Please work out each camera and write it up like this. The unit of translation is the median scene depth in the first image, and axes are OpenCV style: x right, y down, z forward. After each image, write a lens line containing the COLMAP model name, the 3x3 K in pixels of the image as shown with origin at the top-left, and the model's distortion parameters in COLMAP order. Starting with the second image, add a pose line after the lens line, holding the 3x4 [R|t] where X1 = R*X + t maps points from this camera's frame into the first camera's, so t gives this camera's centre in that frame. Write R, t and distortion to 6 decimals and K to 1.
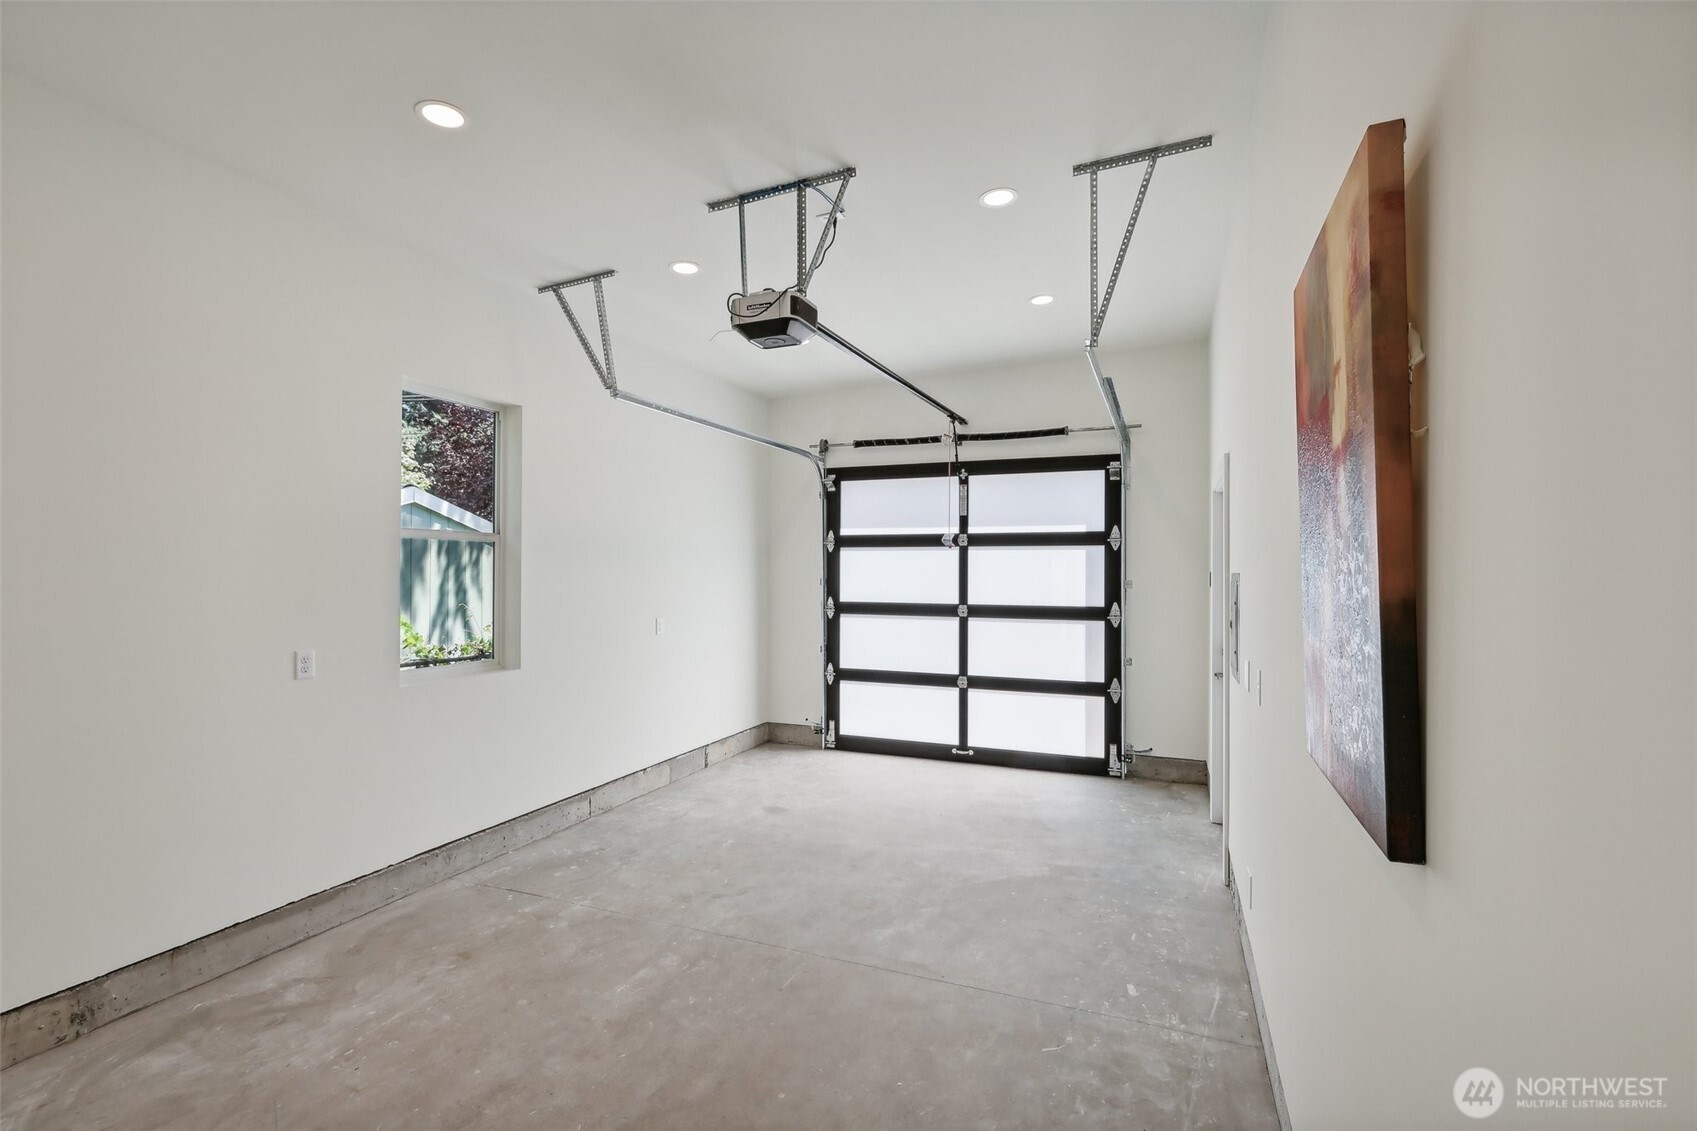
lens RADIAL K [[768.7, 0, 856.7], [0, 768.7, 569.9], [0, 0, 1]] dist [-0.001834, 0.000938]
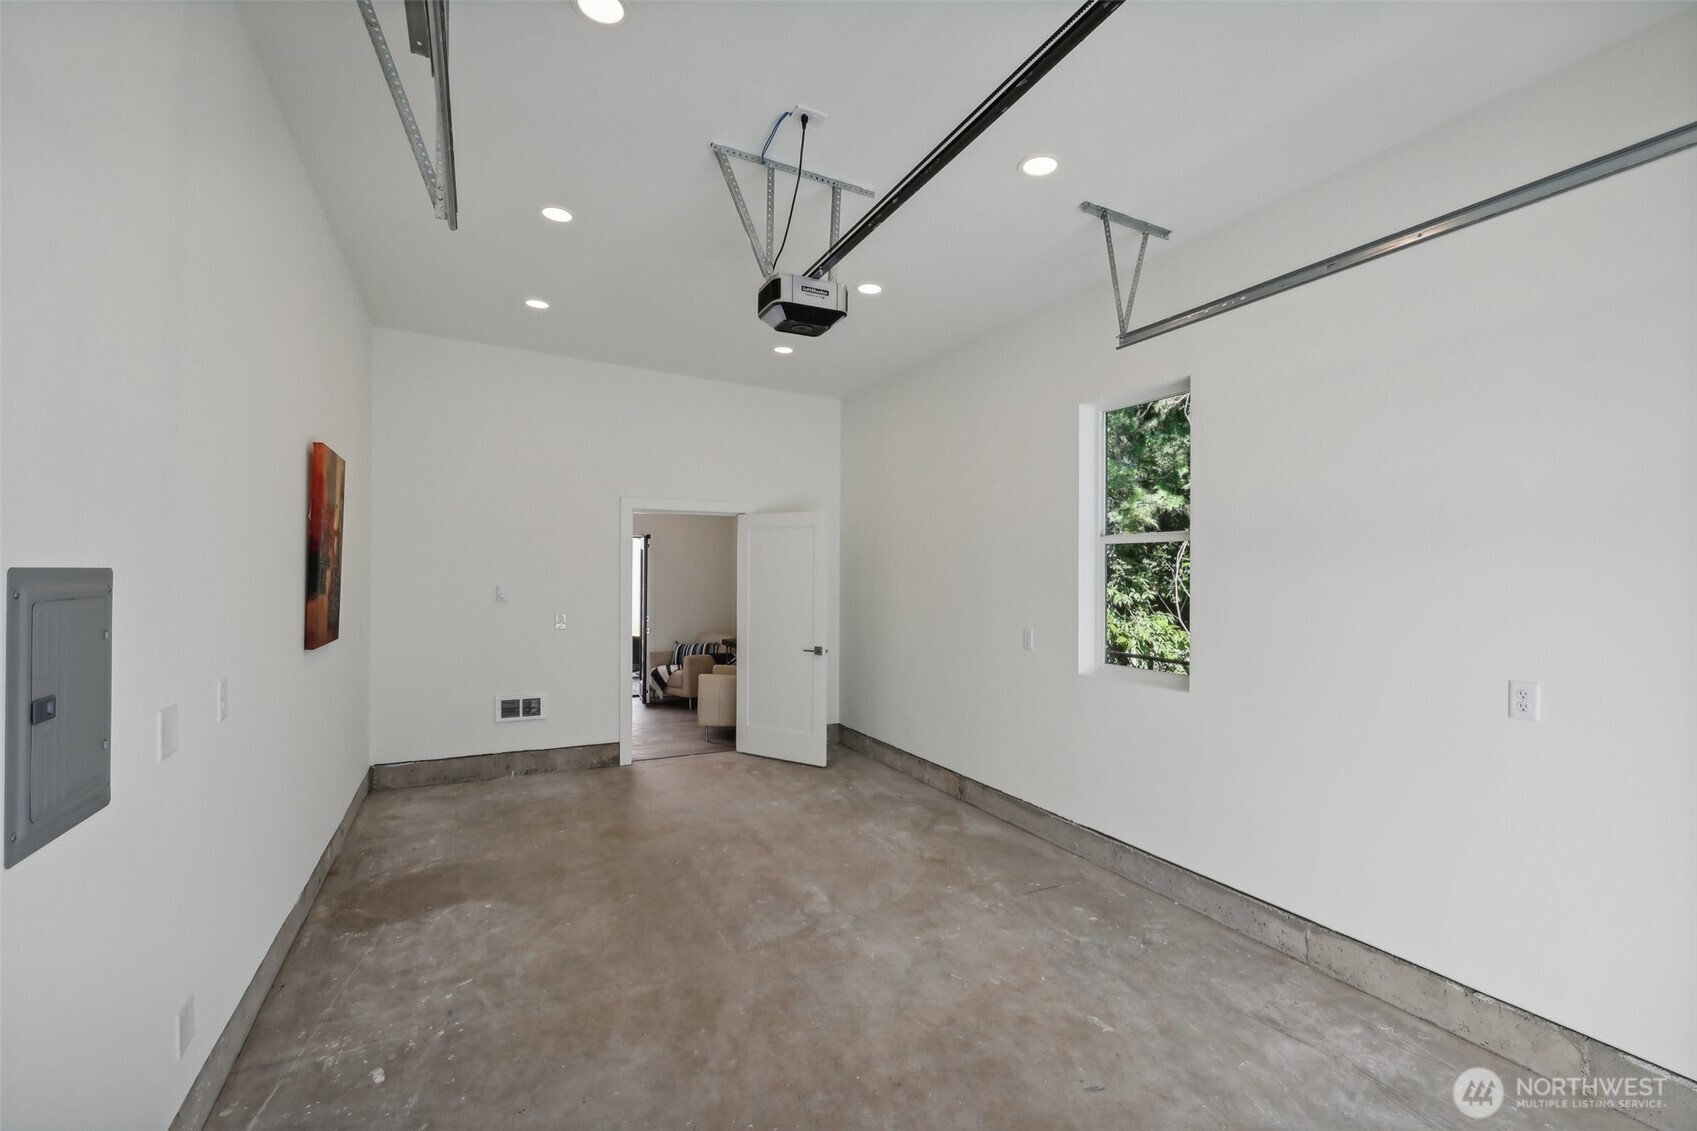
lens RADIAL K [[766.0, 0, 853.2], [0, 766.0, 560.7], [0, 0, 1]] dist [-0.000410, 0.001099]
pose [[-0.670270, -0.015181, -0.741962, 0.541565], [-0.002412, 0.999830, -0.018278, 0.004098], [0.742113, -0.010462, -0.670193, 1.651406]]
